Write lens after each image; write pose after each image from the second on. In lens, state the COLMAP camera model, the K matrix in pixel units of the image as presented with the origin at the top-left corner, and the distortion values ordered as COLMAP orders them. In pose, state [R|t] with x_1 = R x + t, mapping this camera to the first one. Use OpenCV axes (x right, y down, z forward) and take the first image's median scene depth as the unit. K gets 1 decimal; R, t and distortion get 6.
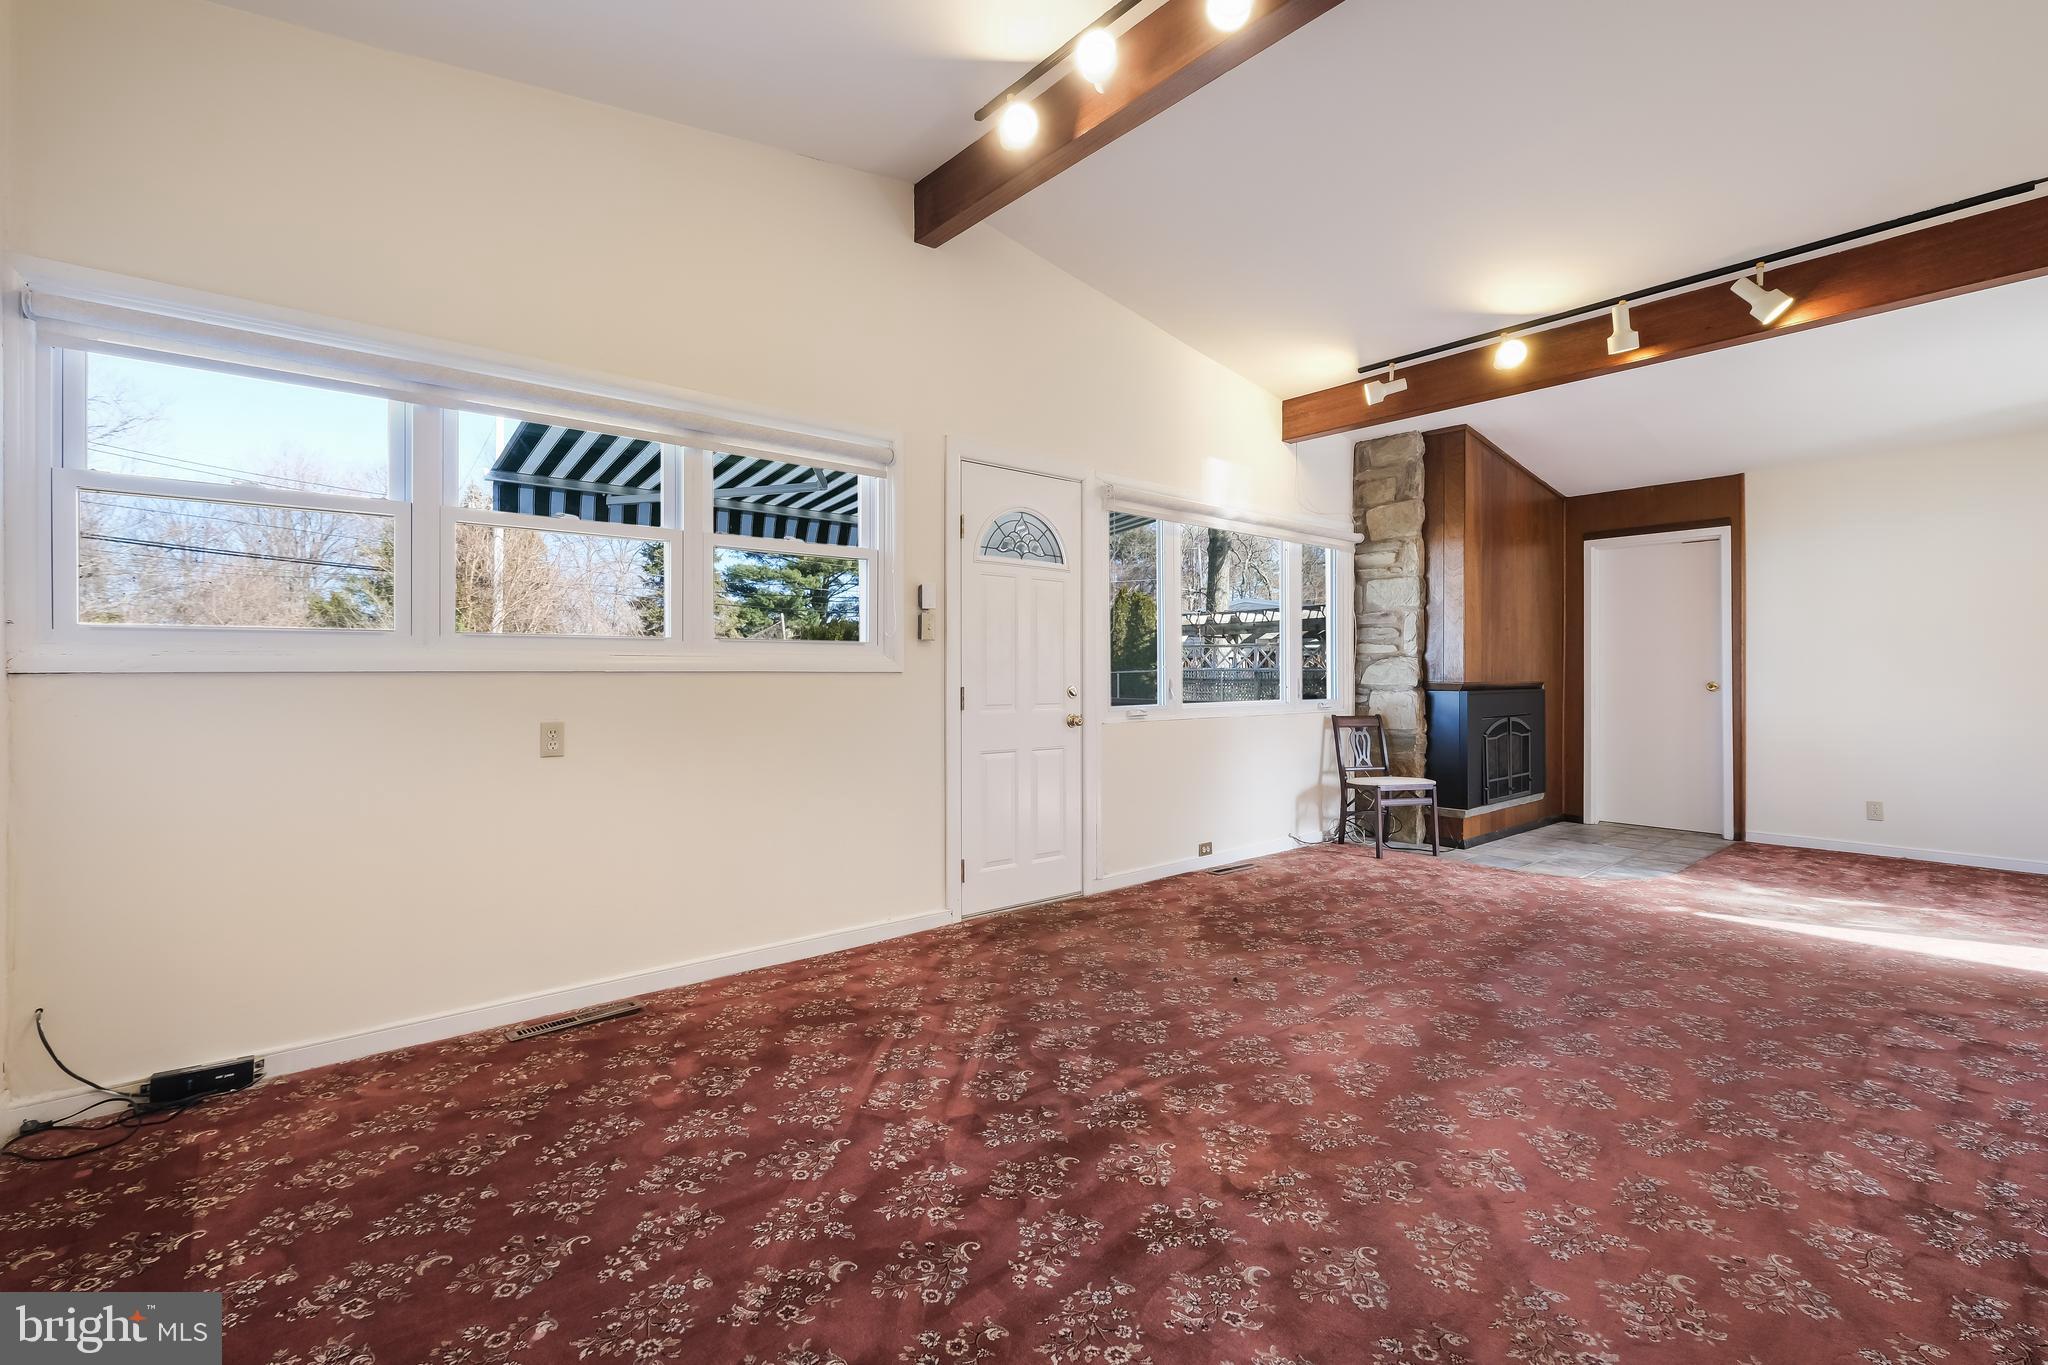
lens RADIAL K [[891.1, 0, 1017.3], [0, 891.1, 674.7], [0, 0, 1]] dist [0.006599, 0.000260]
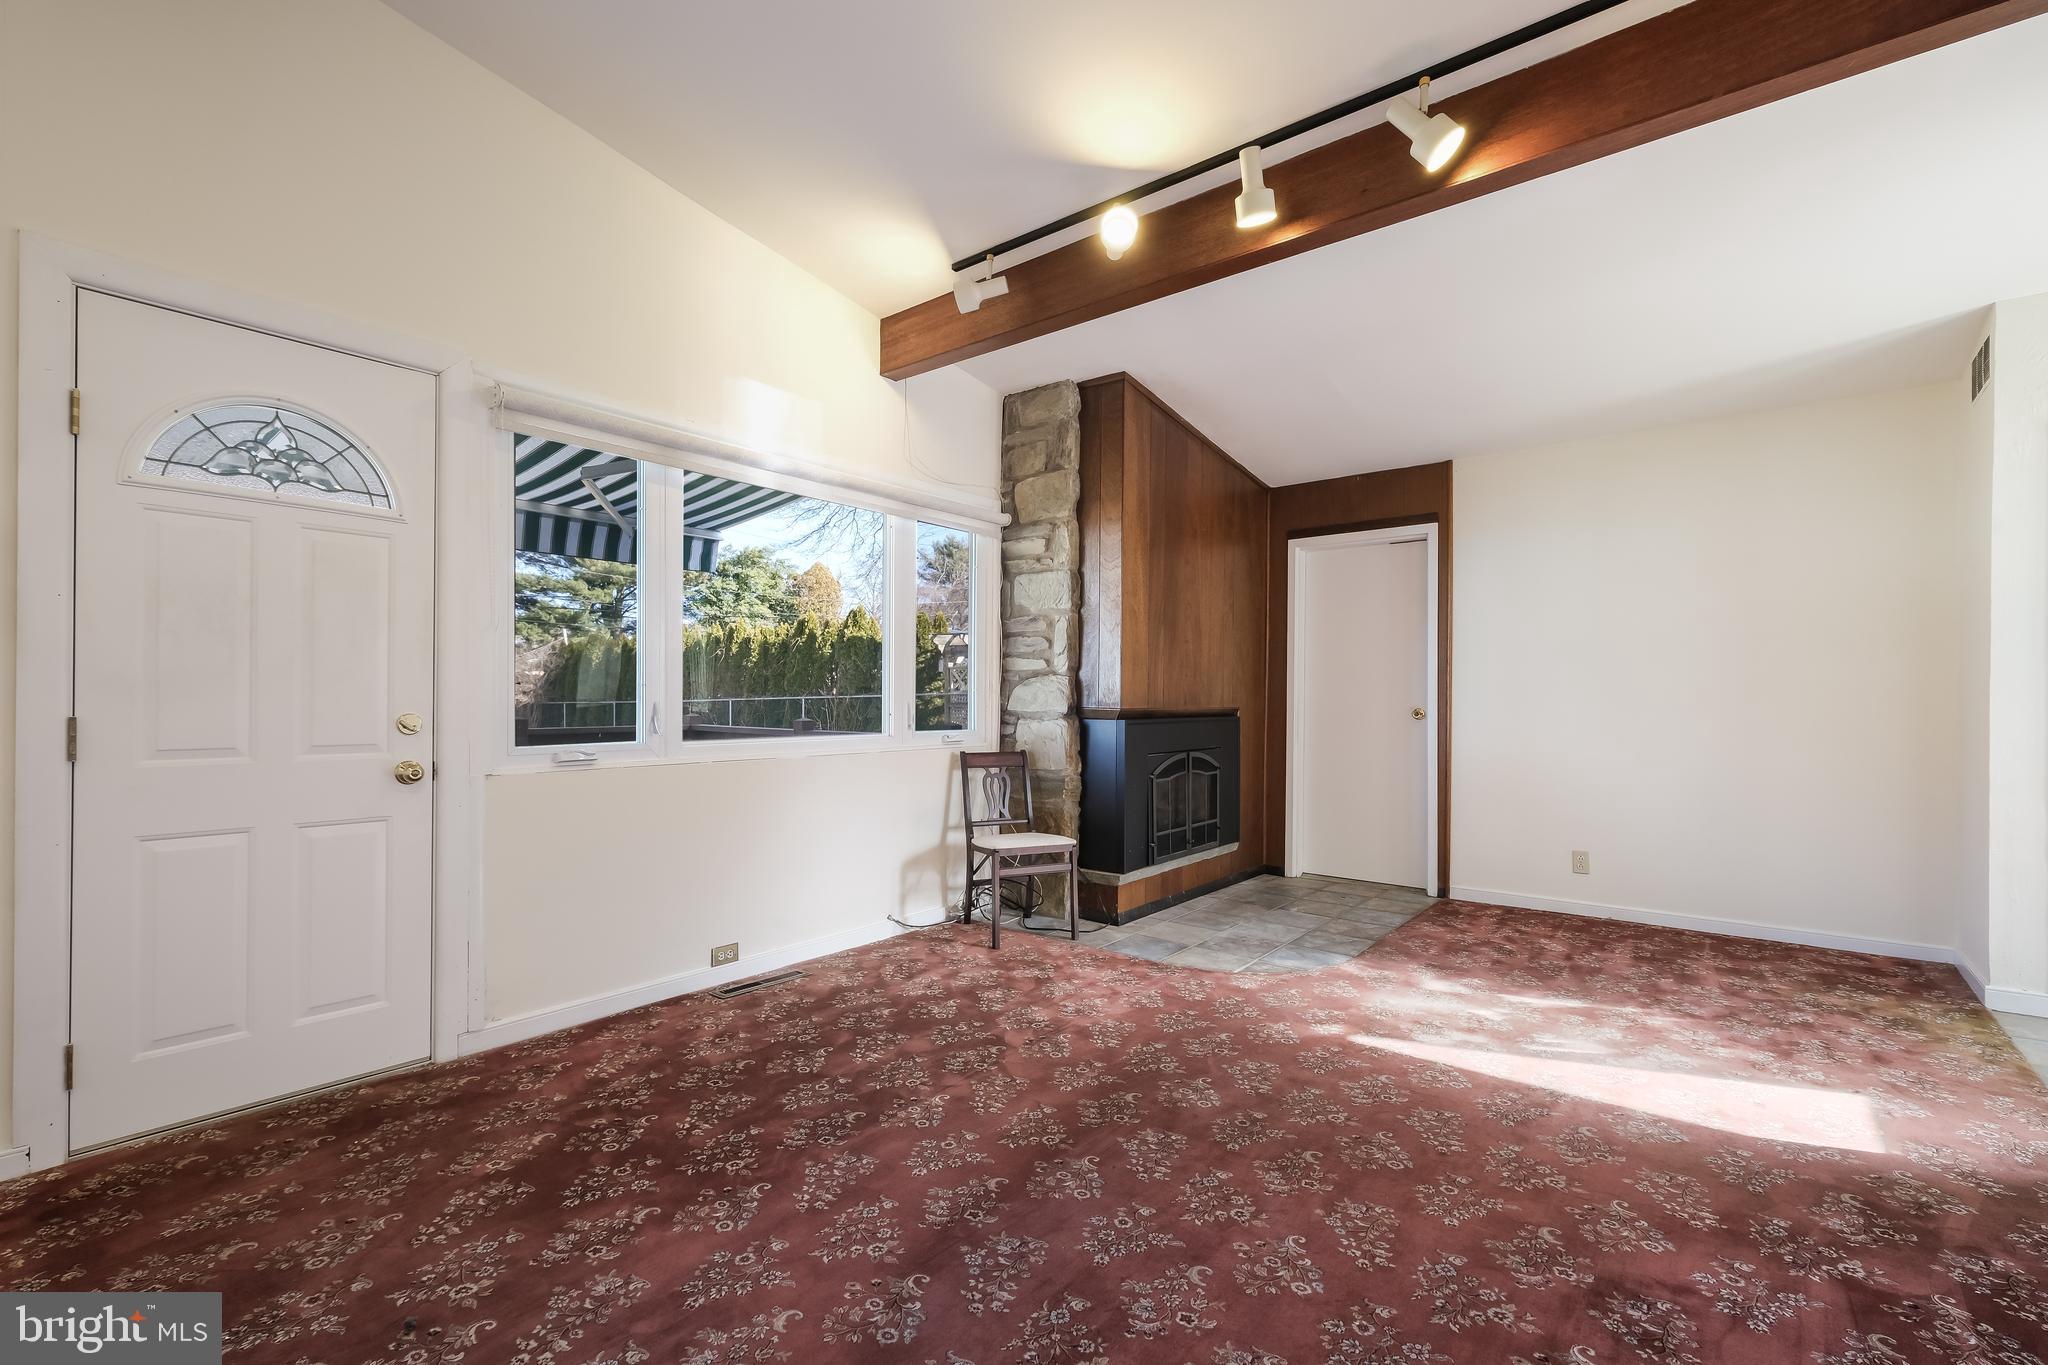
lens RADIAL K [[900.4, 0, 1005.4], [0, 900.4, 704.1], [0, 0, 1]] dist [0.004354, 0.000093]
pose [[0.983585, 0.003034, 0.180420, 0.256669], [-0.004319, 0.999968, 0.006725, 0.000090], [-0.180394, -0.007394, 0.983567, 0.250588]]
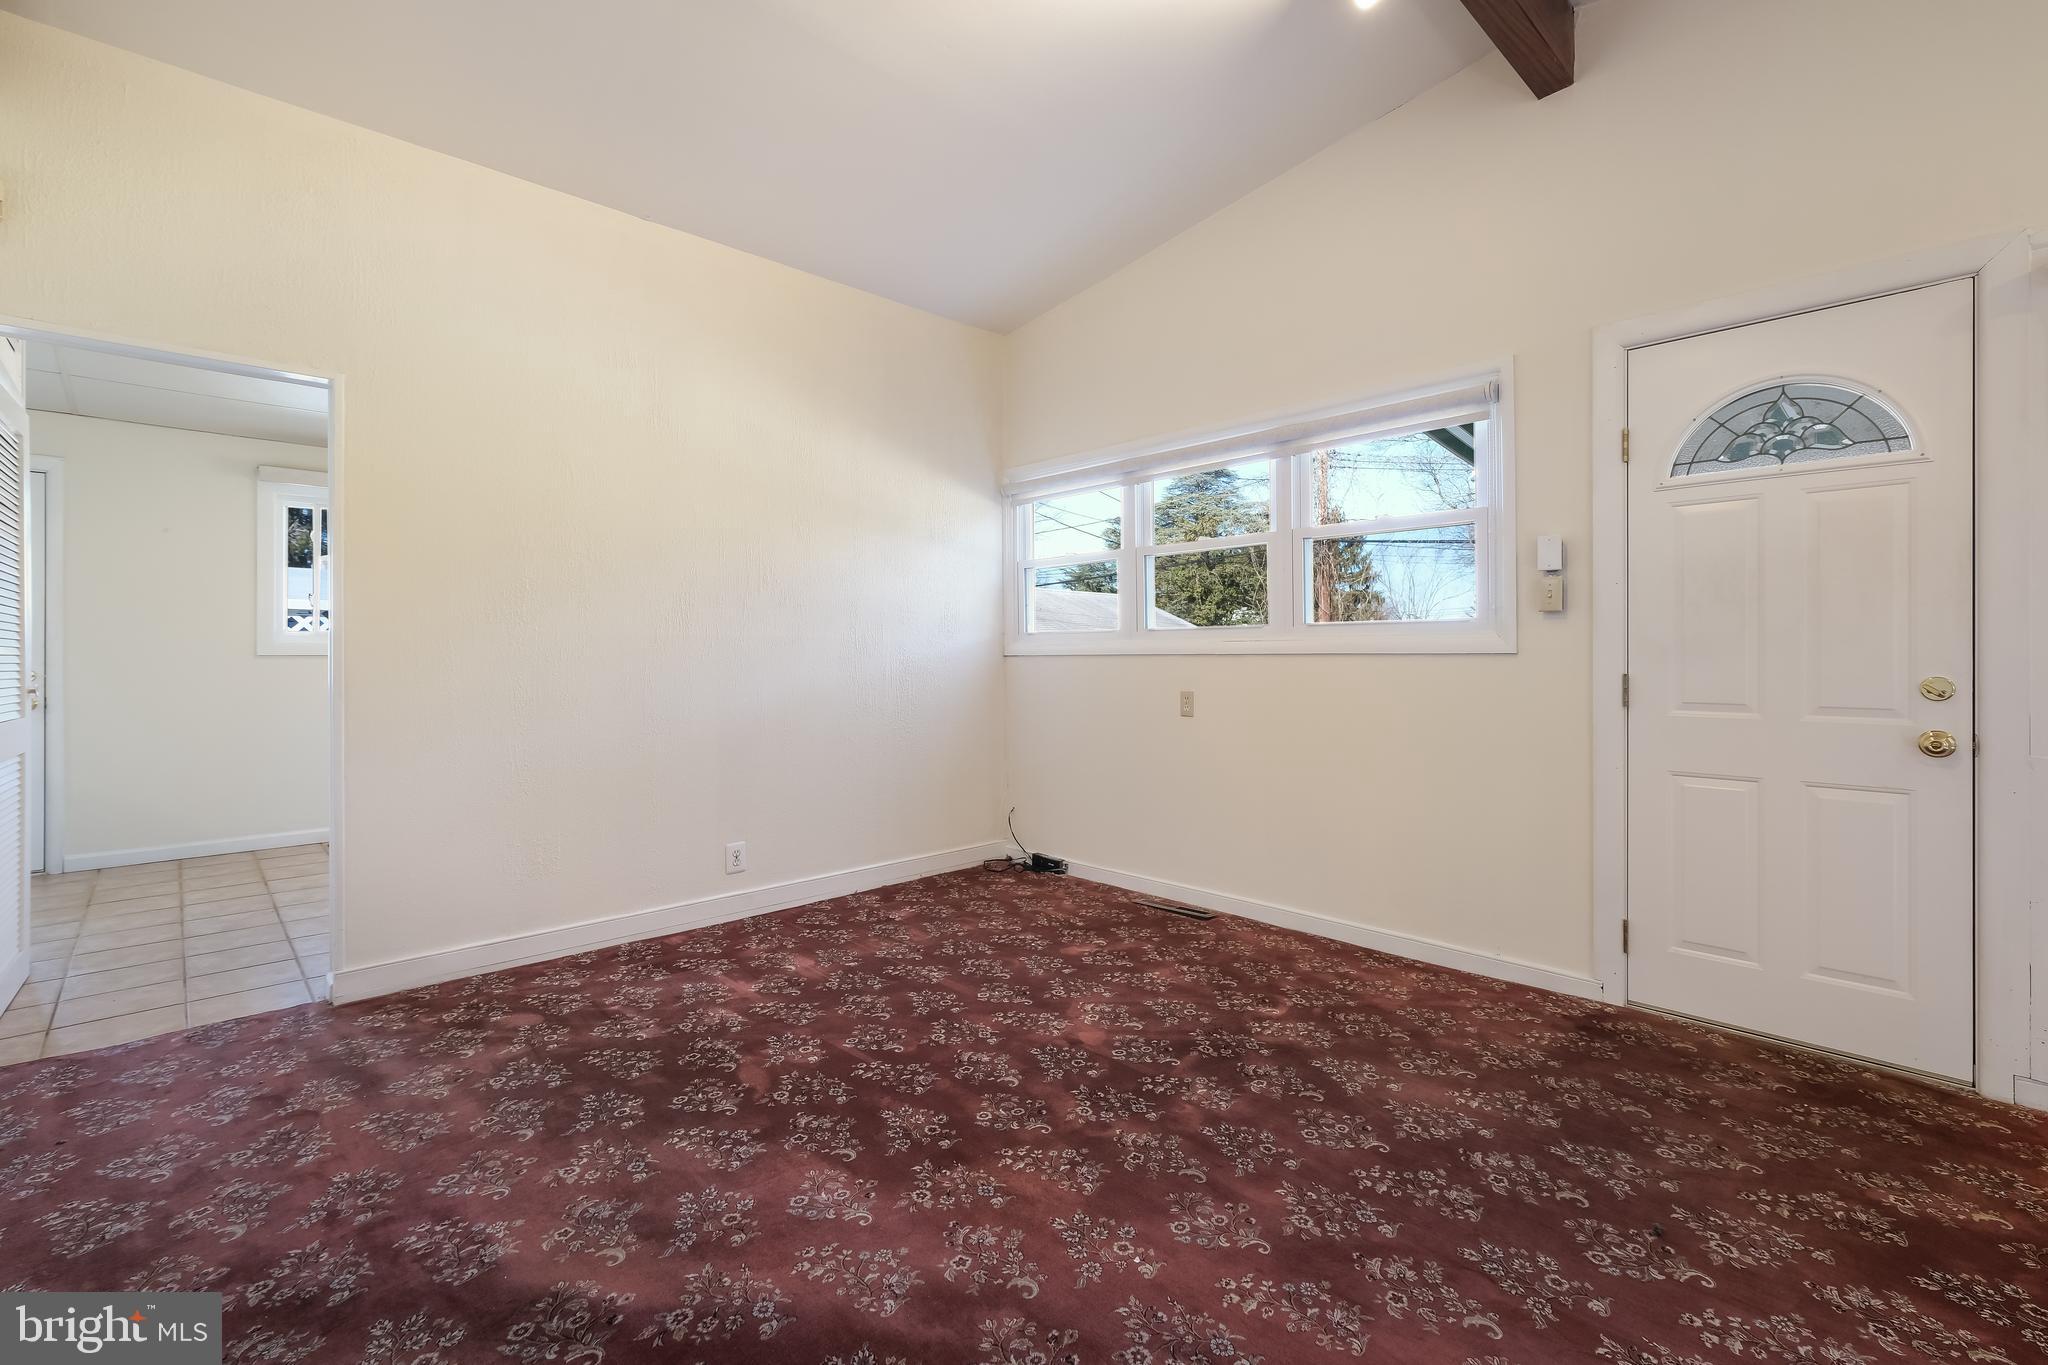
lens RADIAL K [[876.6, 0, 1029.1], [0, 876.6, 721.5], [0, 0, 1]] dist [0.000167, -0.000050]
pose [[0.076793, 0.072686, -0.994394, 0.387949], [-0.000256, 0.997341, 0.072882, -0.000420], [0.997047, -0.005342, 0.076608, 0.317677]]
